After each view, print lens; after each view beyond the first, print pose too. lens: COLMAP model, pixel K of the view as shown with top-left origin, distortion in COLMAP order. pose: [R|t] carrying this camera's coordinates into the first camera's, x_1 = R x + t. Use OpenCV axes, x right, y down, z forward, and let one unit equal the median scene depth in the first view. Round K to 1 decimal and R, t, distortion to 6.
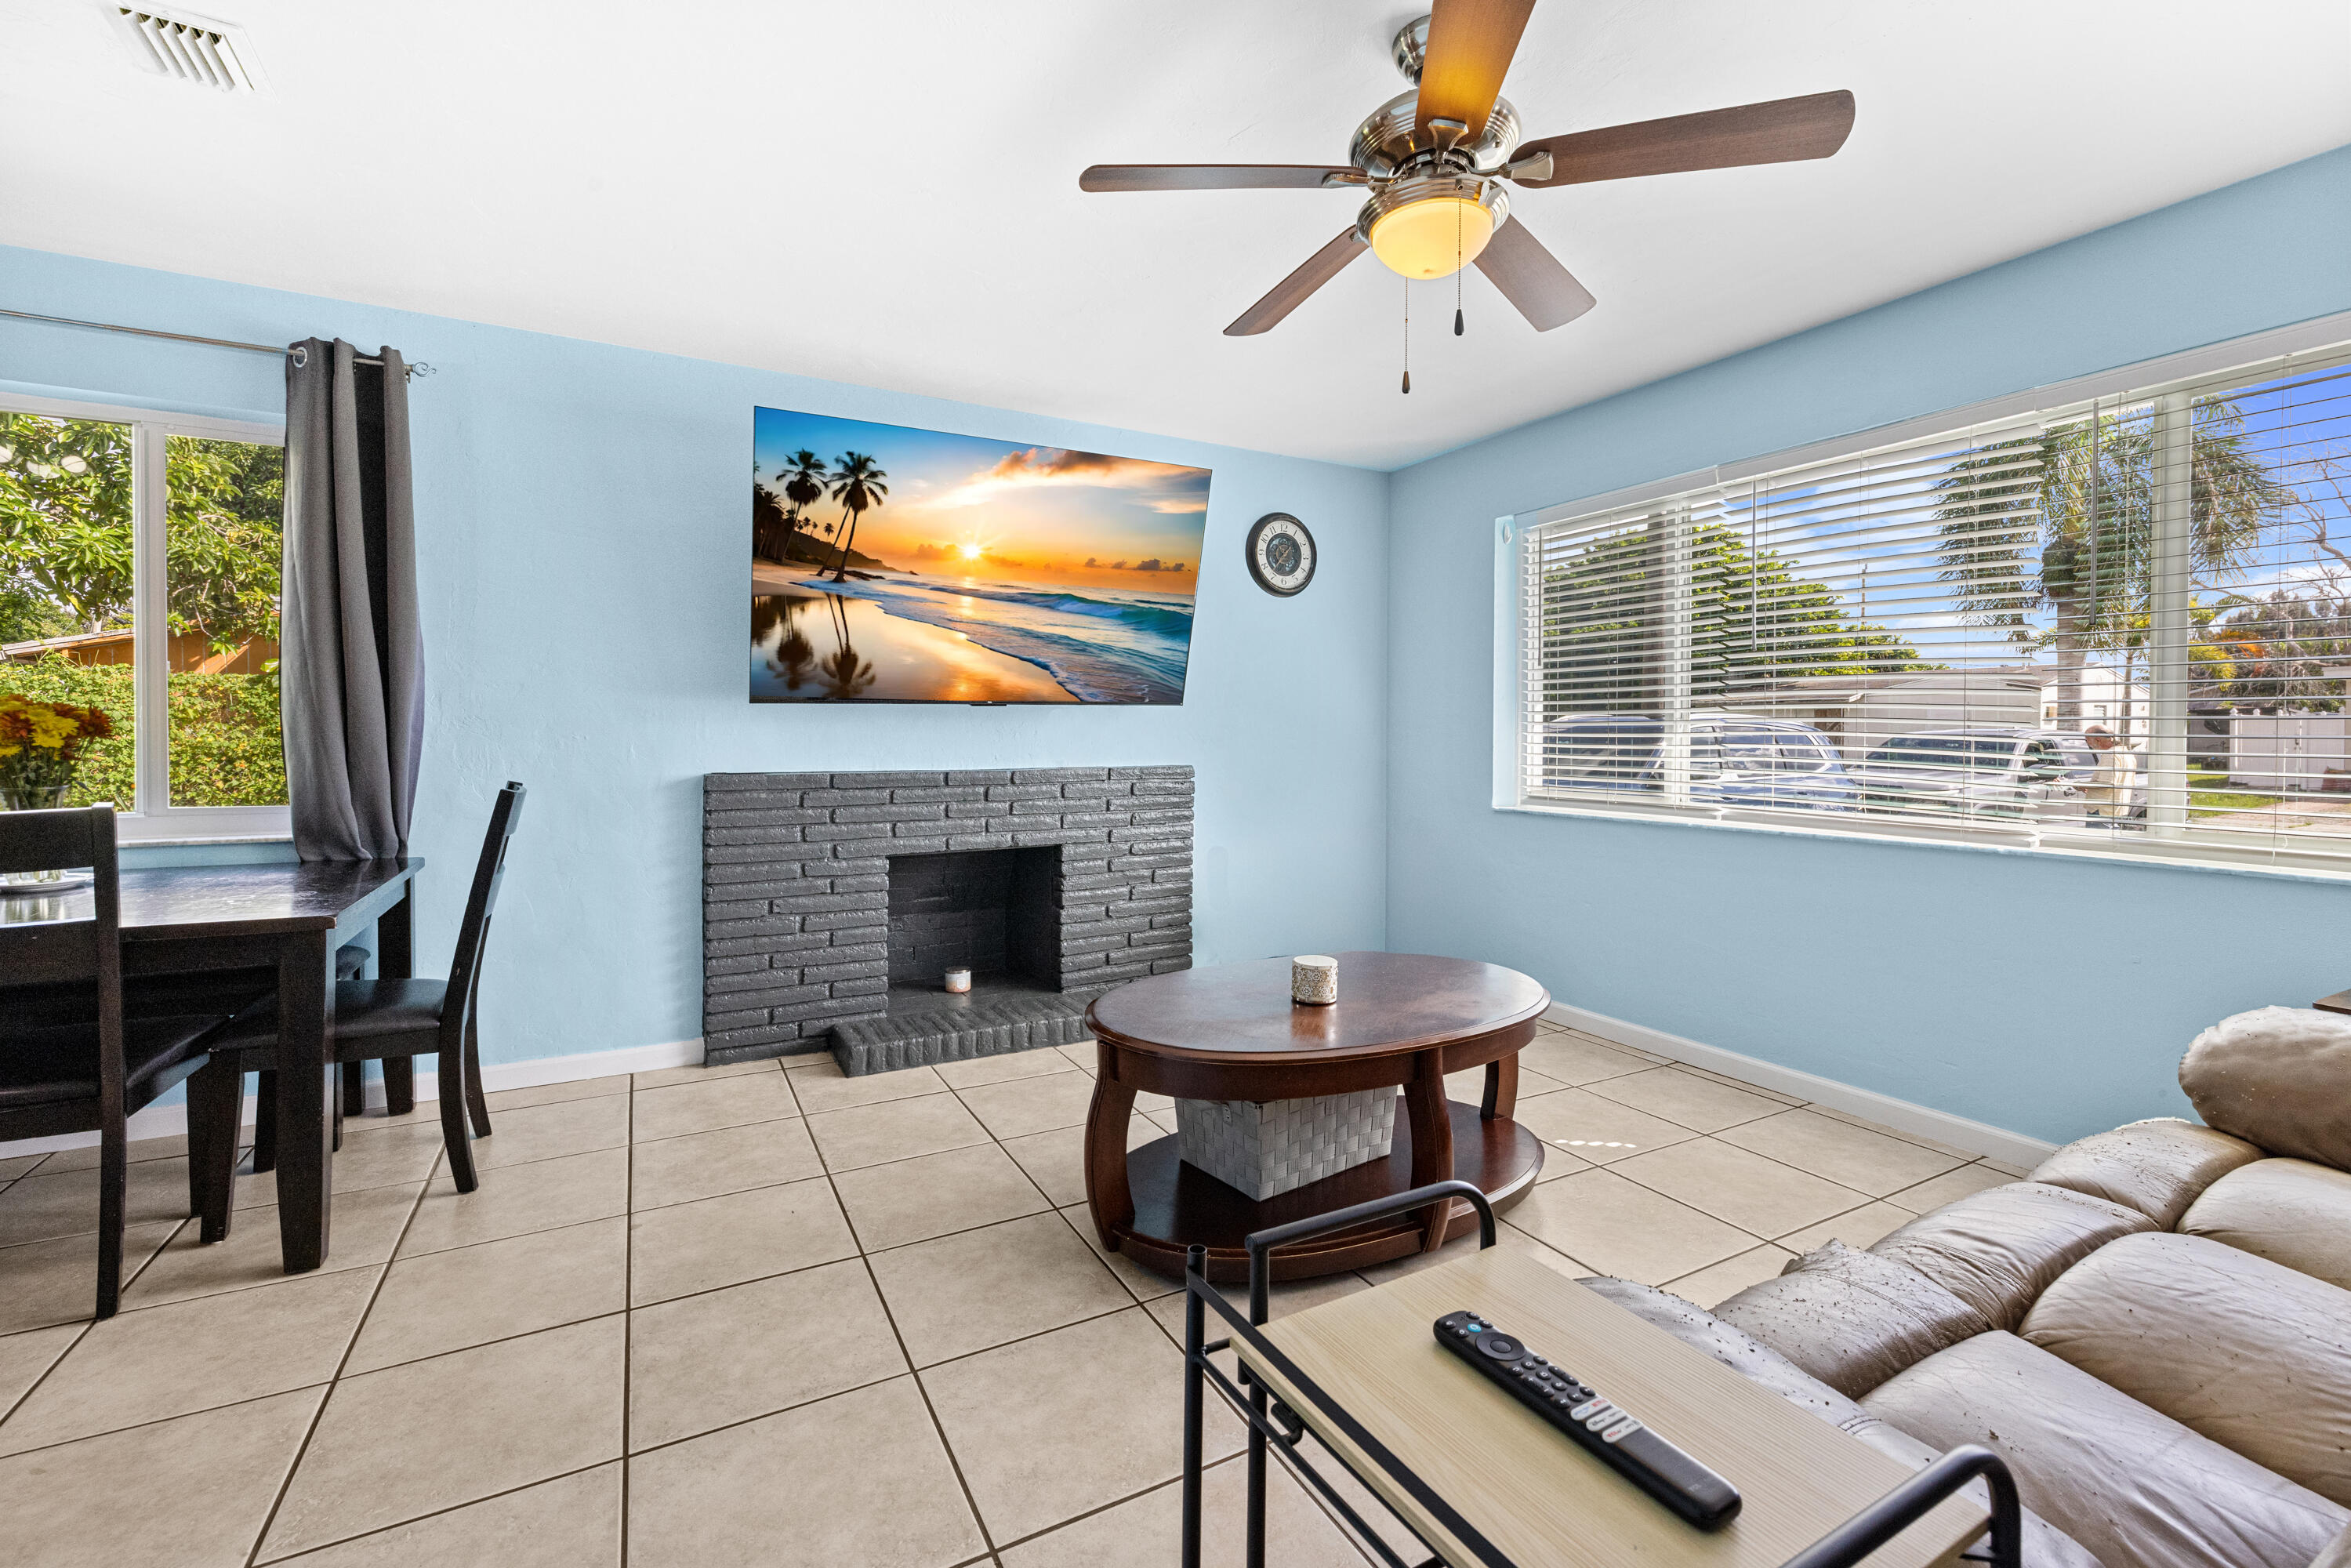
lens RADIAL K [[1007.2, 0, 1179.1], [0, 1007.2, 768.3], [0, 0, 1]] dist [-0.007663, 0.001659]
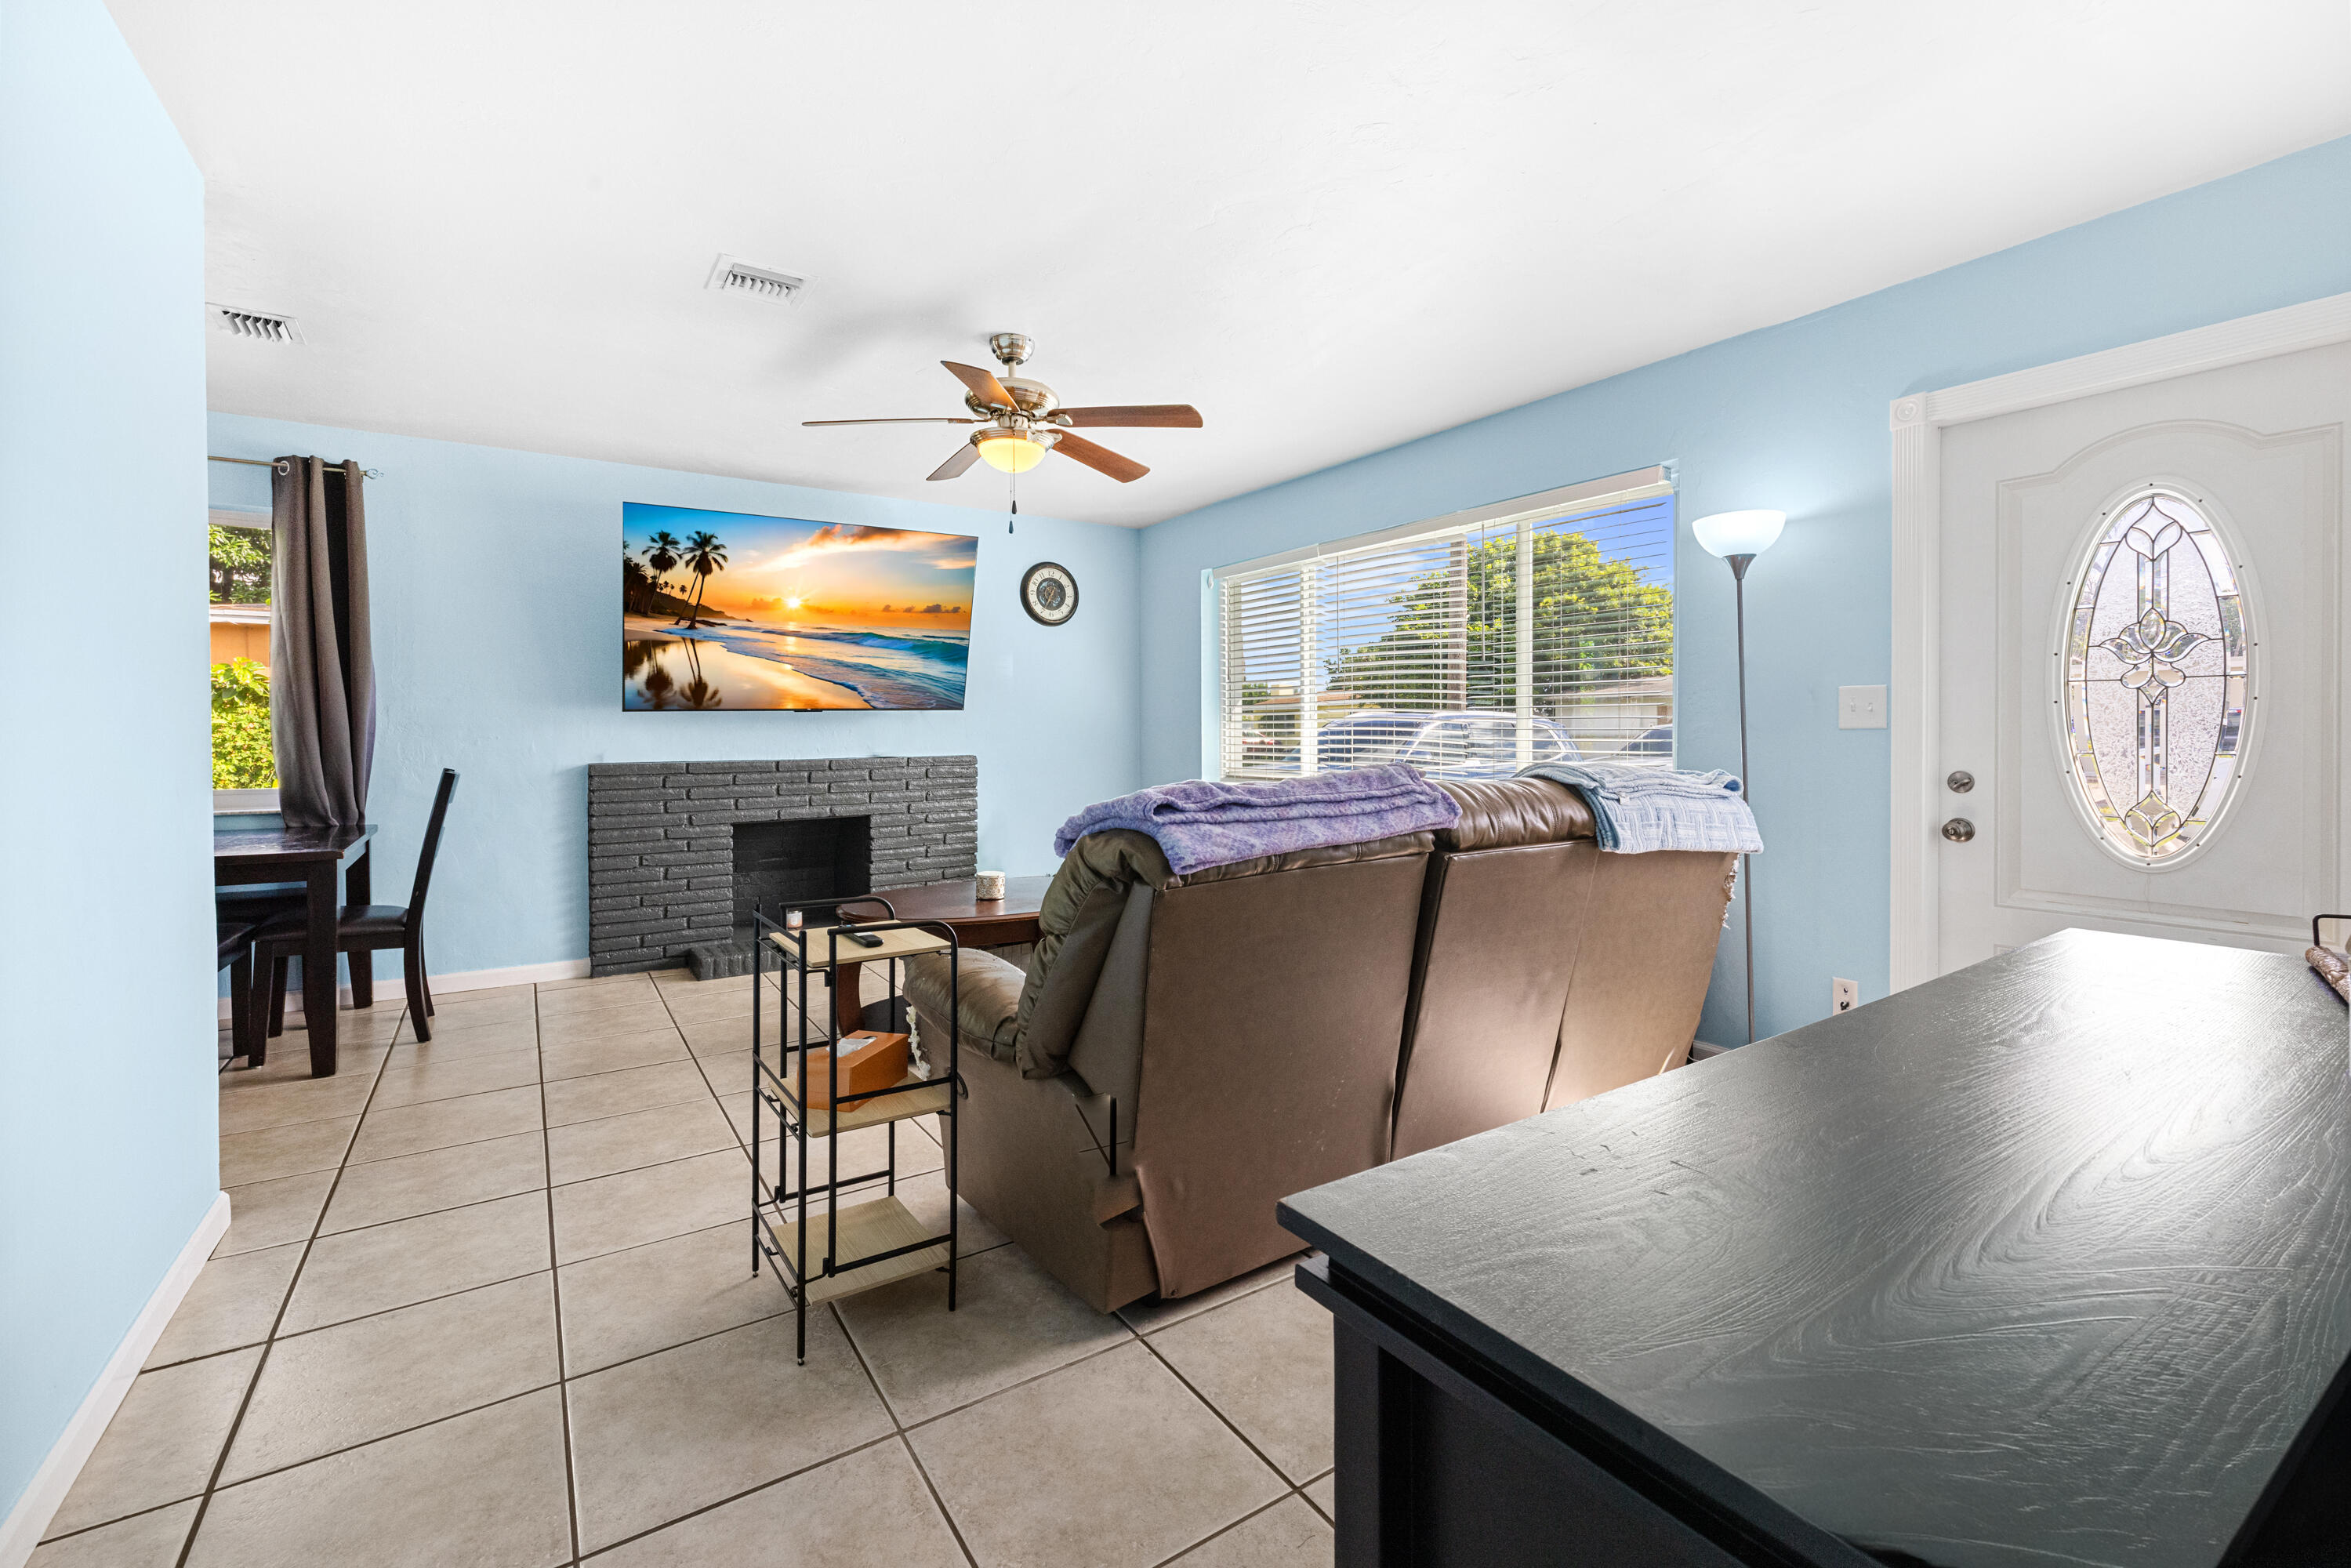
lens RADIAL K [[1007.2, 0, 1188.0], [0, 1007.2, 748.6], [0, 0, 1]] dist [-0.007663, 0.001659]
pose [[0.995672, -0.012902, 0.092036, 0.214559], [0.014321, 0.999788, -0.014765, 0.015390], [-0.091826, 0.016019, 0.995646, -0.439832]]
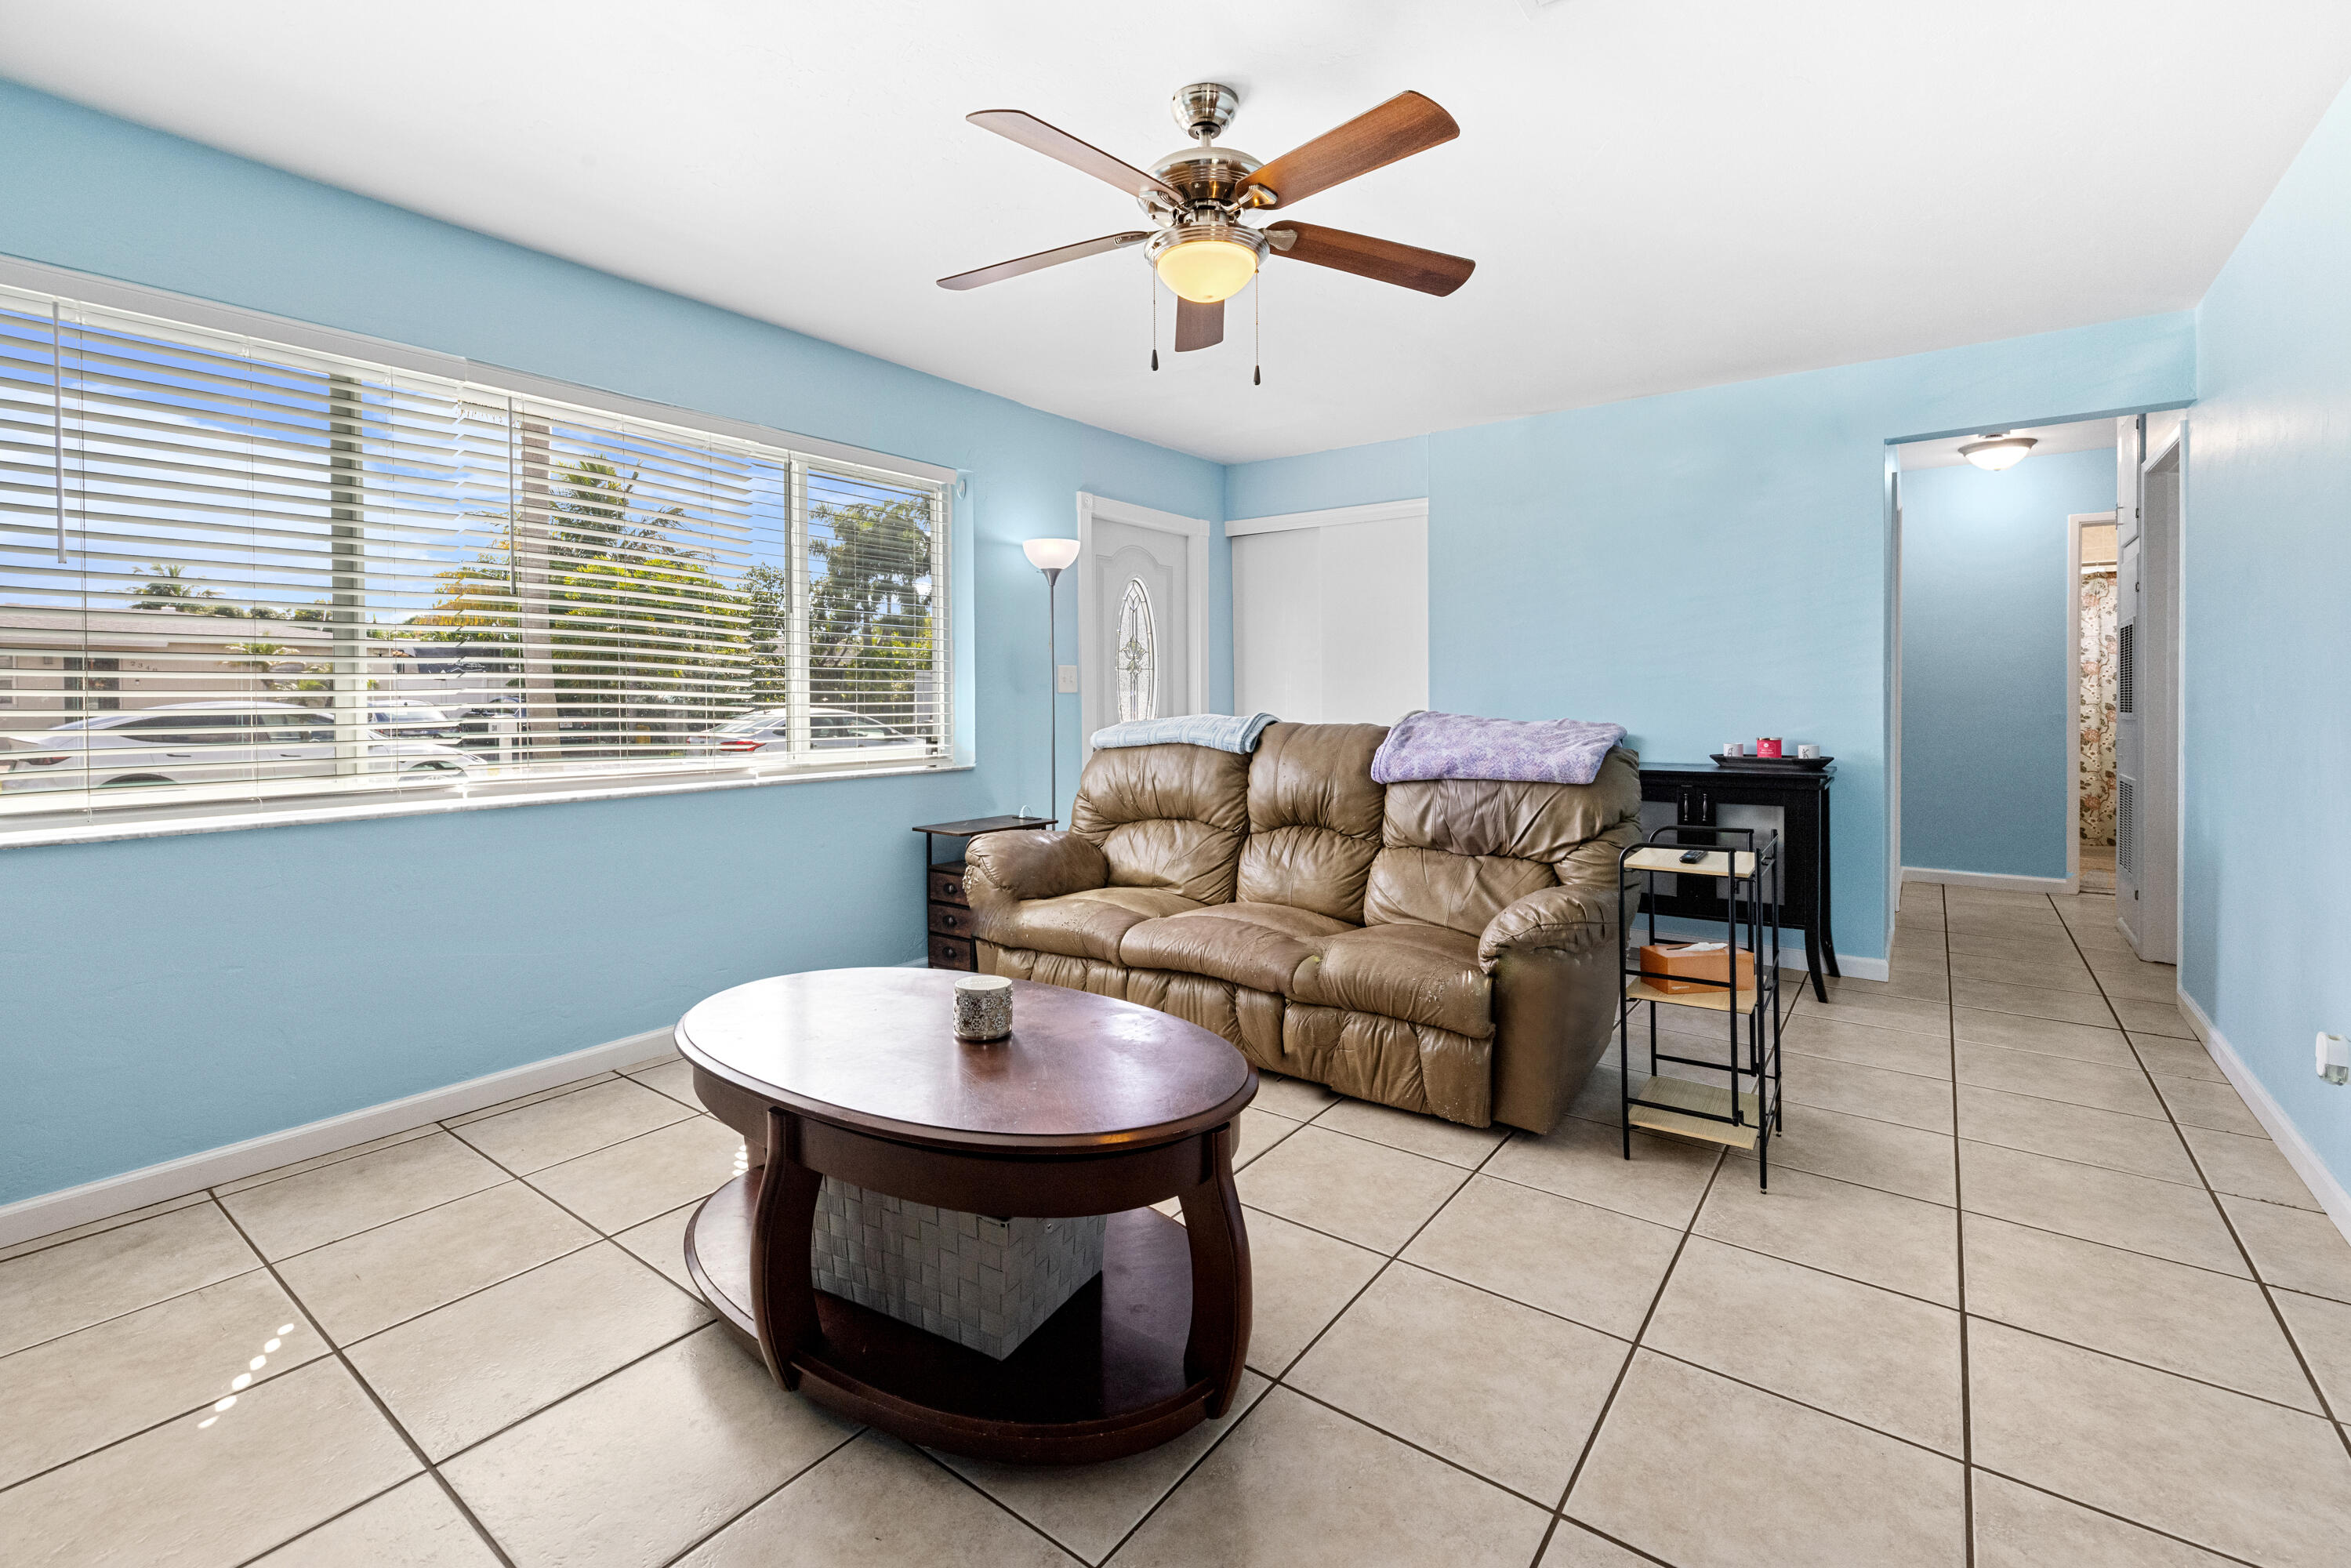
lens RADIAL K [[1007.2, 0, 1151.4], [0, 1007.2, 707.1], [0, 0, 1]] dist [-0.007663, 0.001659]
pose [[-0.401651, -0.016463, 0.915645, -0.455817], [0.028588, 0.999126, 0.030504, -0.027208], [-0.915346, 0.038428, -0.400829, 0.860872]]
